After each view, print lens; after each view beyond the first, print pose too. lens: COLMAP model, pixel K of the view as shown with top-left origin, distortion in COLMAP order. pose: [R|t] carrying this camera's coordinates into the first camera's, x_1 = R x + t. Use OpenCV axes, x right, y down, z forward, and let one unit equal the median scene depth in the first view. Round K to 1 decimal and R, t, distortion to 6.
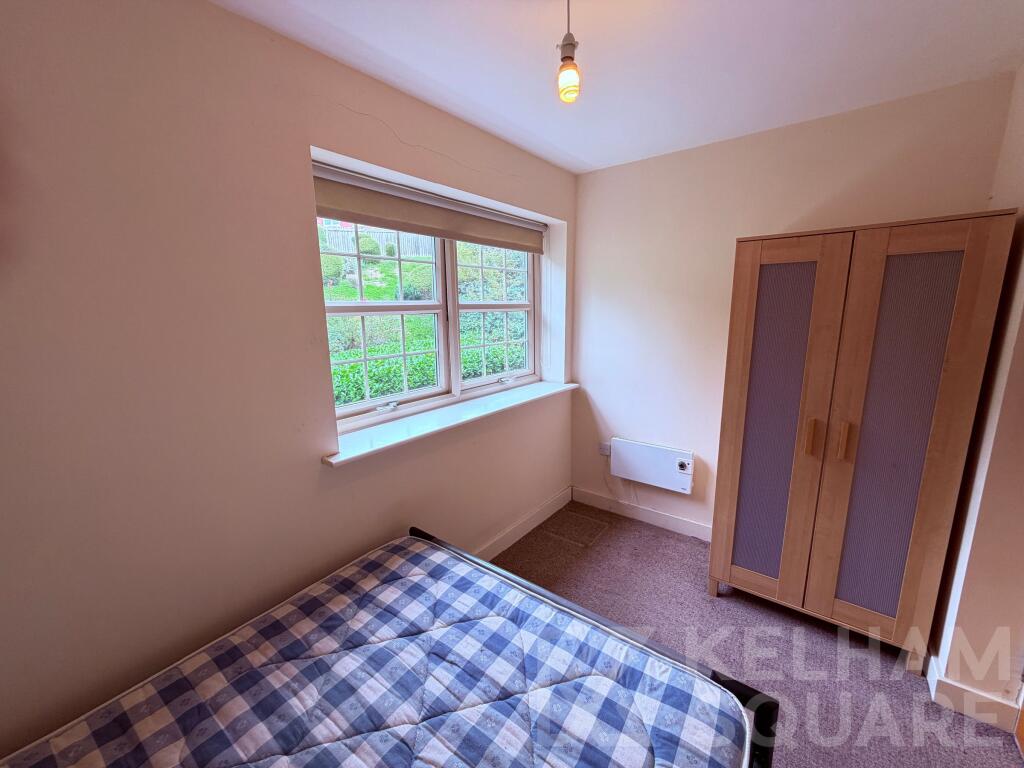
lens RADIAL K [[411.1, 0, 512.0], [0, 411.1, 384.0], [0, 0, 1]] dist [0.001132, 0.000136]
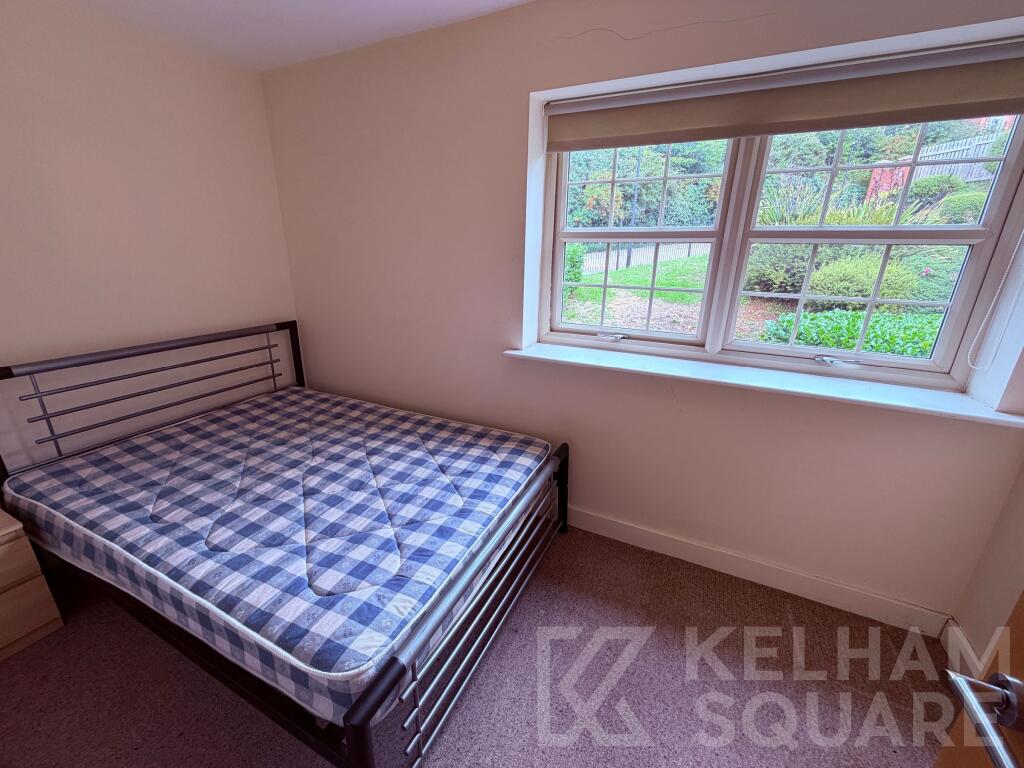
lens RADIAL K [[410.1, 0, 510.7], [0, 410.1, 388.1], [0, 0, 1]] dist [-0.000626, -0.000022]
pose [[0.191105, 0.329990, -0.924438, 0.920763], [-0.197421, 0.935472, 0.293117, -0.107215], [0.961511, 0.126487, 0.243920, 0.762819]]
